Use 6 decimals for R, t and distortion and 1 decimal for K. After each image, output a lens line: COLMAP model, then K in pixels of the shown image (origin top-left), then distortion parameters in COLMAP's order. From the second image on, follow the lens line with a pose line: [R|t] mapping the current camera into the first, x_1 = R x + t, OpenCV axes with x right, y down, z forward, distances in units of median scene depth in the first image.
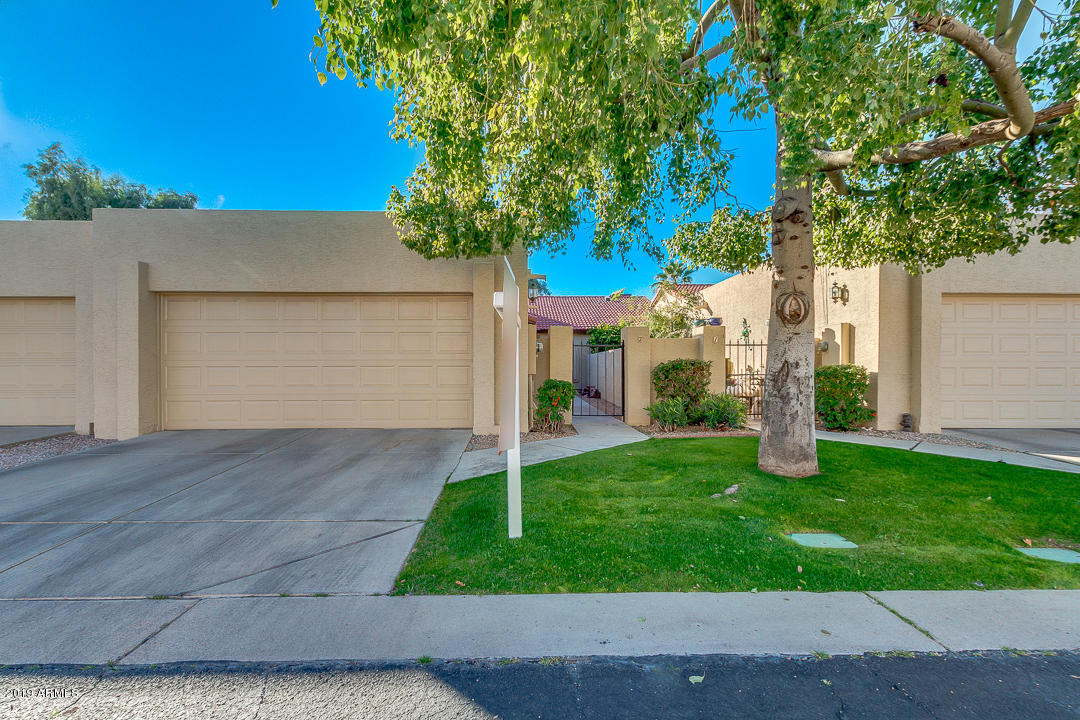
lens RADIAL K [[495.6, 0, 540.4], [0, 495.6, 365.1], [0, 0, 1]] dist [0.010364, -0.002124]
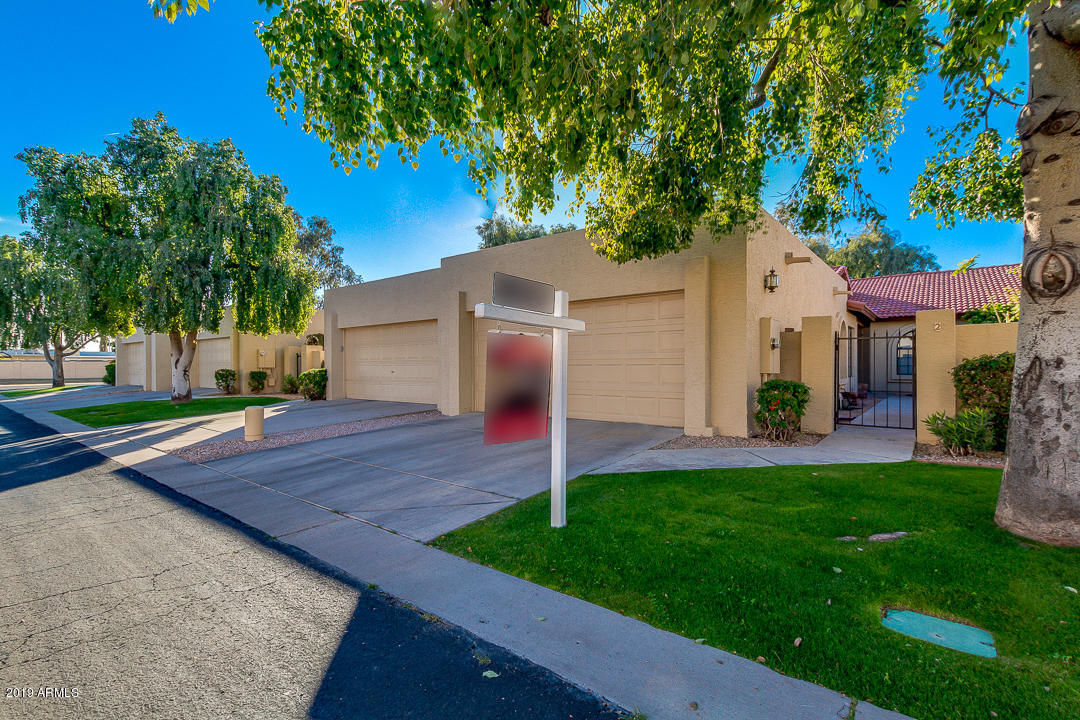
lens RADIAL K [[495.6, 0, 544.6], [0, 495.6, 360.8], [0, 0, 1]] dist [0.010364, -0.002124]
pose [[0.768195, -0.006831, -0.640180, 0.562097], [0.005426, 0.999977, -0.004159, -0.005065], [0.640194, -0.000279, 0.768214, 0.151188]]
